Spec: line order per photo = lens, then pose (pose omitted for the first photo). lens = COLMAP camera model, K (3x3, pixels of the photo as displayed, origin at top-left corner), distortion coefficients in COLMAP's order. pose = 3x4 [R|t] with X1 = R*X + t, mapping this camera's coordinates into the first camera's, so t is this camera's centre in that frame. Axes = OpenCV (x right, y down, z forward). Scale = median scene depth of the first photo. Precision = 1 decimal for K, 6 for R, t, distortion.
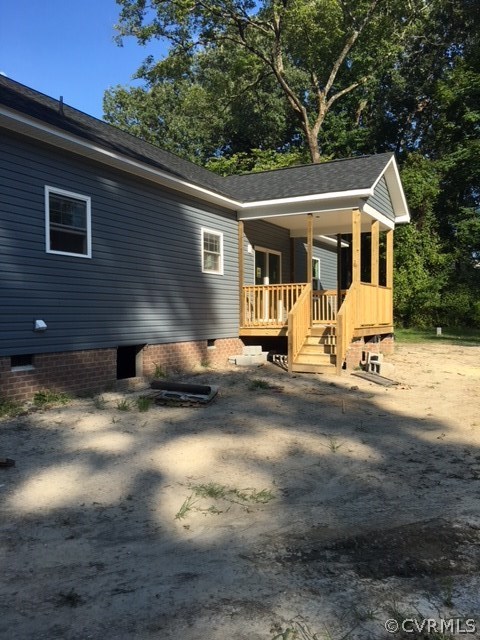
lens RADIAL K [[559.7, 0, 232.9], [0, 559.7, 322.5], [0, 0, 1]] dist [0.074689, -0.103532]
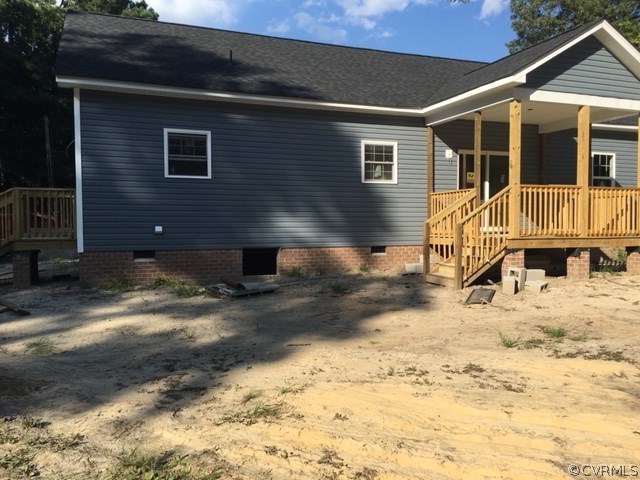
lens RADIAL K [[553.9, 0, 304.1], [0, 553.9, 240.9], [0, 0, 1]] dist [0.105385, -0.132058]
pose [[0.743756, 0.024031, -0.668019, 0.562728], [-0.011051, 0.999659, 0.023658, -0.002937], [0.668359, -0.010213, 0.743768, 0.142977]]
